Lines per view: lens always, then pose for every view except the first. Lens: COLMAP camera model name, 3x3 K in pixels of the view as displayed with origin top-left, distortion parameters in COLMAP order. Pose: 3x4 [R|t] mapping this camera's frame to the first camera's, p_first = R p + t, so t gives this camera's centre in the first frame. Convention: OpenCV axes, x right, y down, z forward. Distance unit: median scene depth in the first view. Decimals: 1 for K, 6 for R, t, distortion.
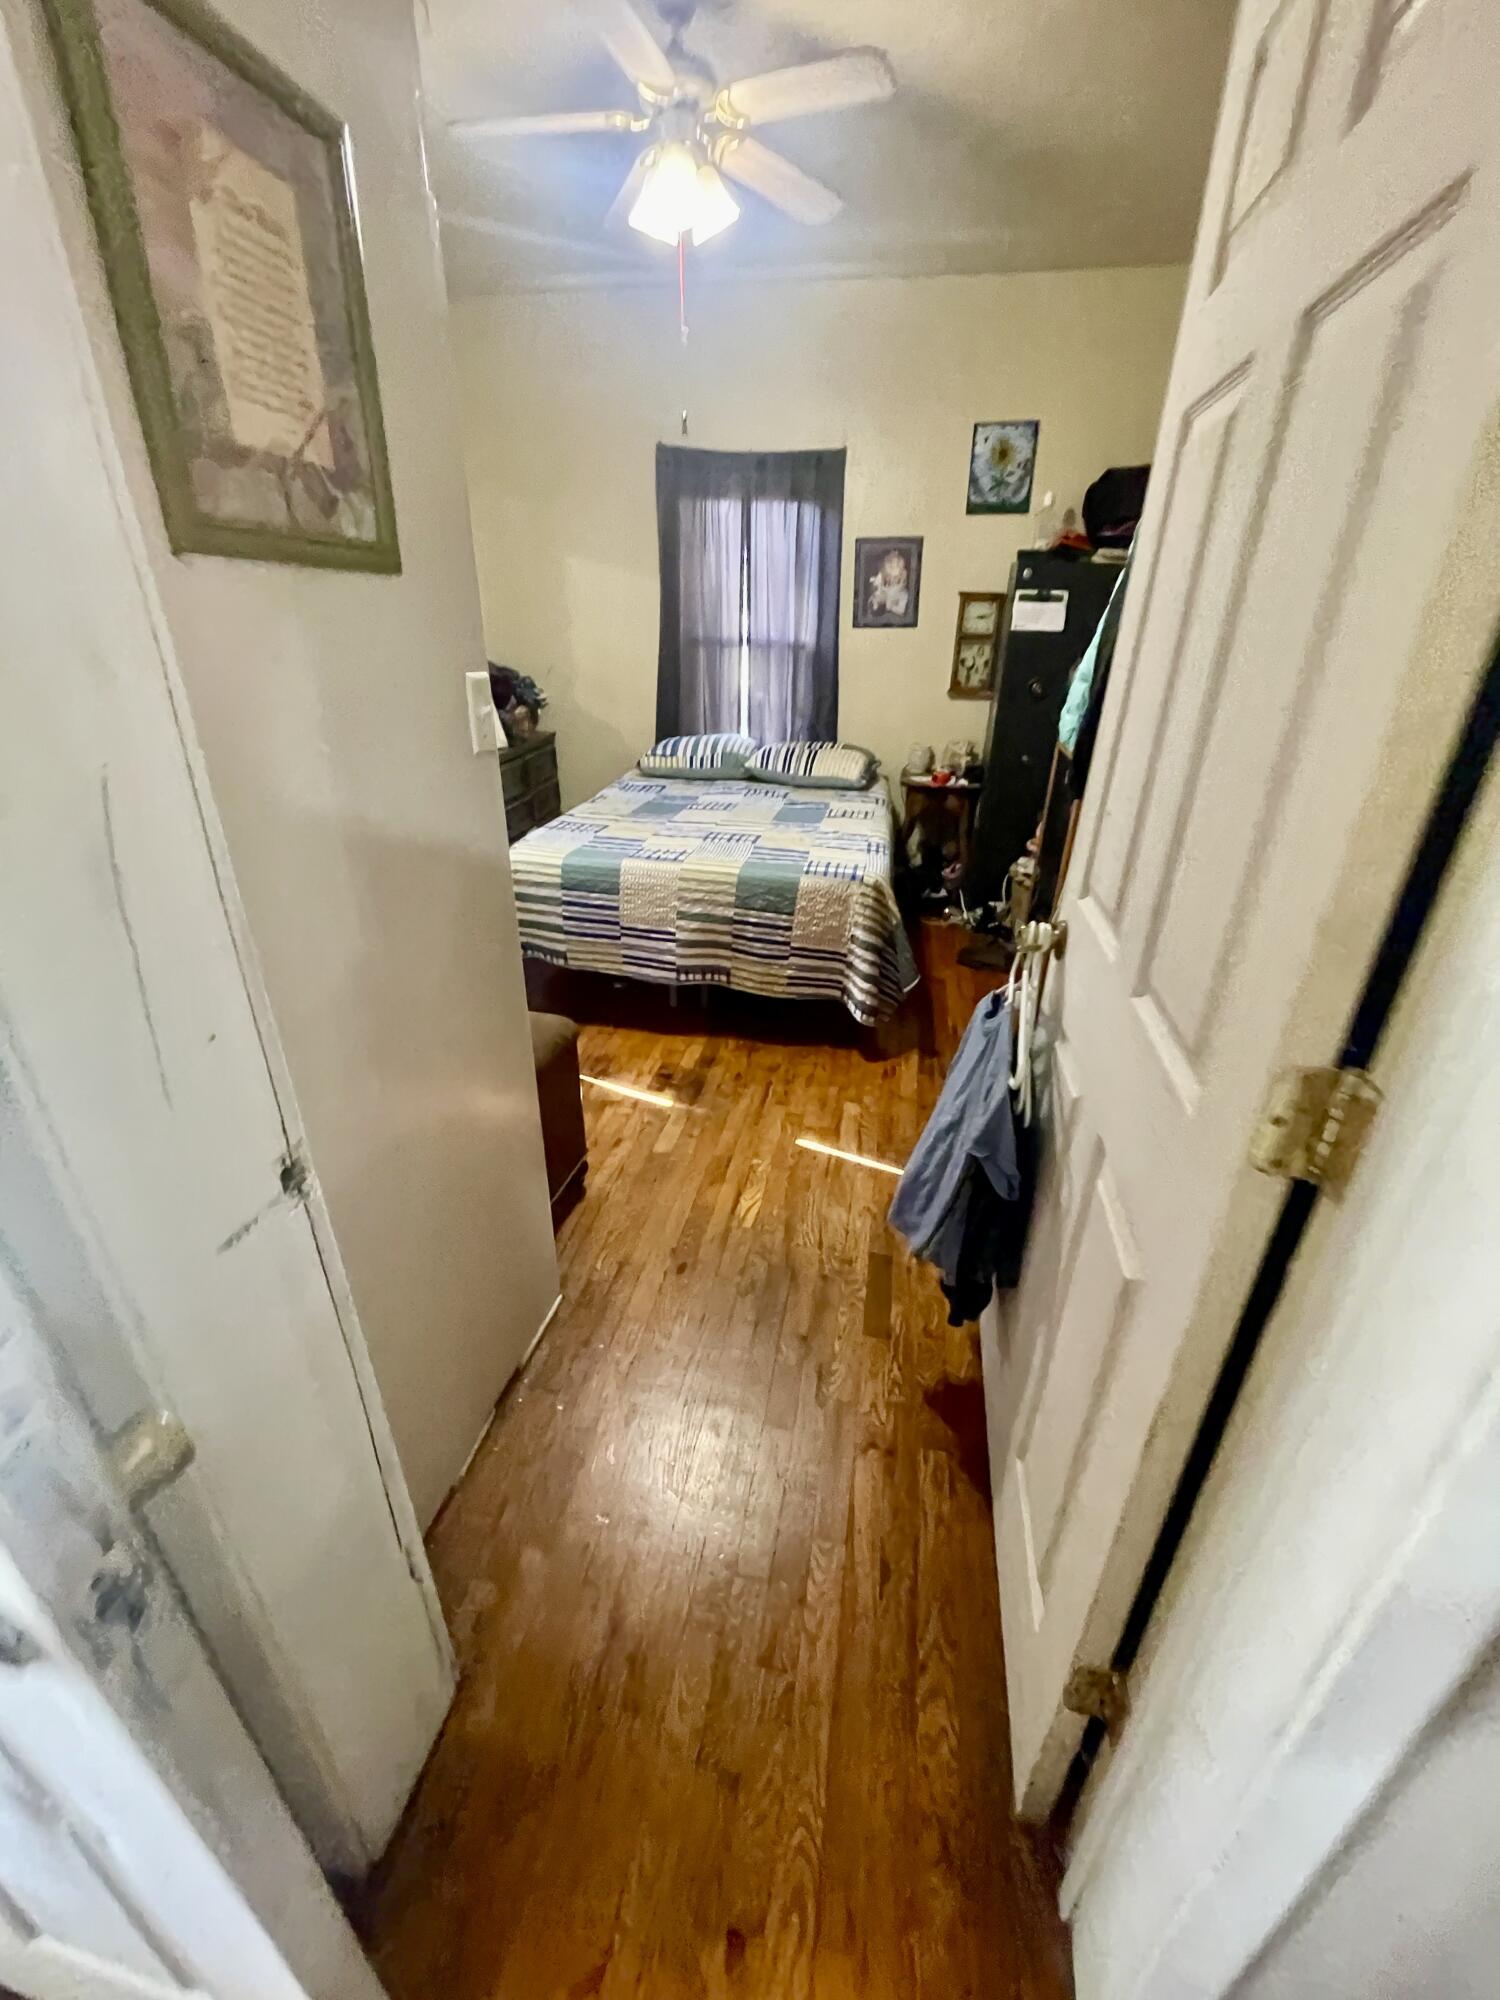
lens RADIAL K [[801.6, 0, 759.2], [0, 801.6, 995.5], [0, 0, 1]] dist [-0.008162, 0.000045]
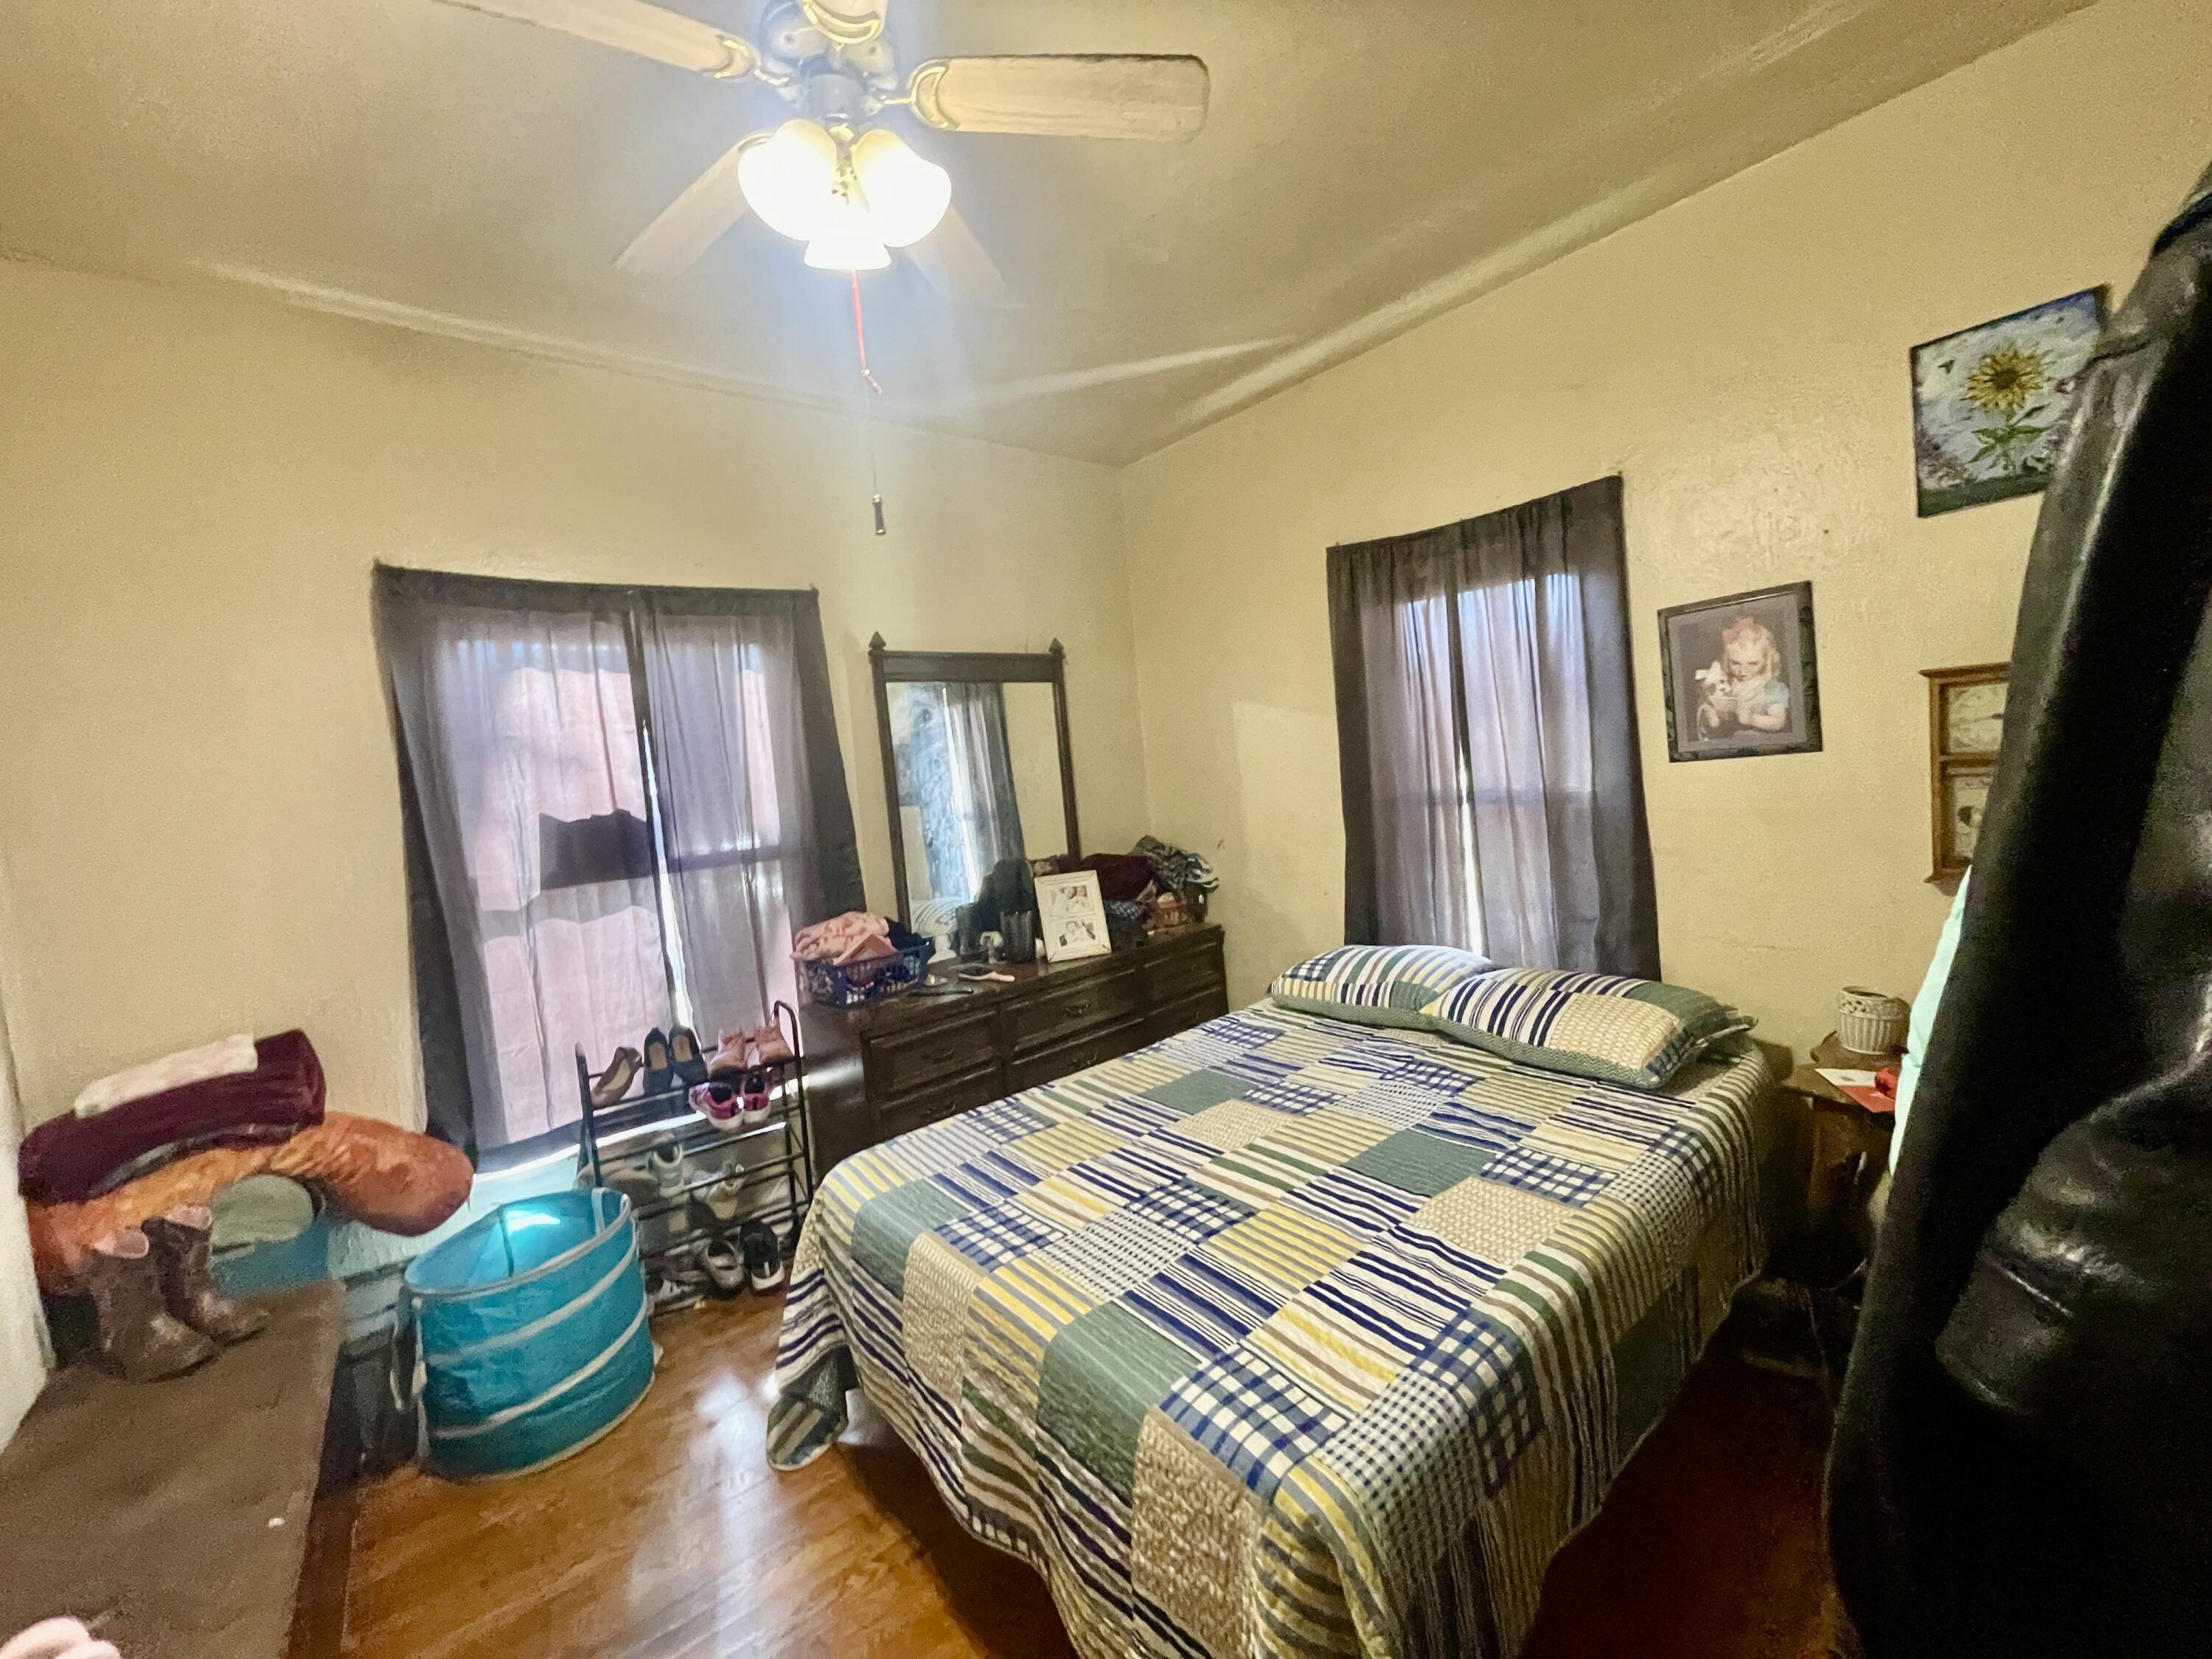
lens RADIAL K [[886.6, 0, 1108.7], [0, 886.6, 850.3], [0, 0, 1]] dist [-0.008162, 0.000045]
pose [[0.766185, -0.022409, -0.642229, 0.214890], [-0.189044, 0.947310, -0.258585, -0.196666], [0.614185, 0.319533, 0.721578, 0.397932]]
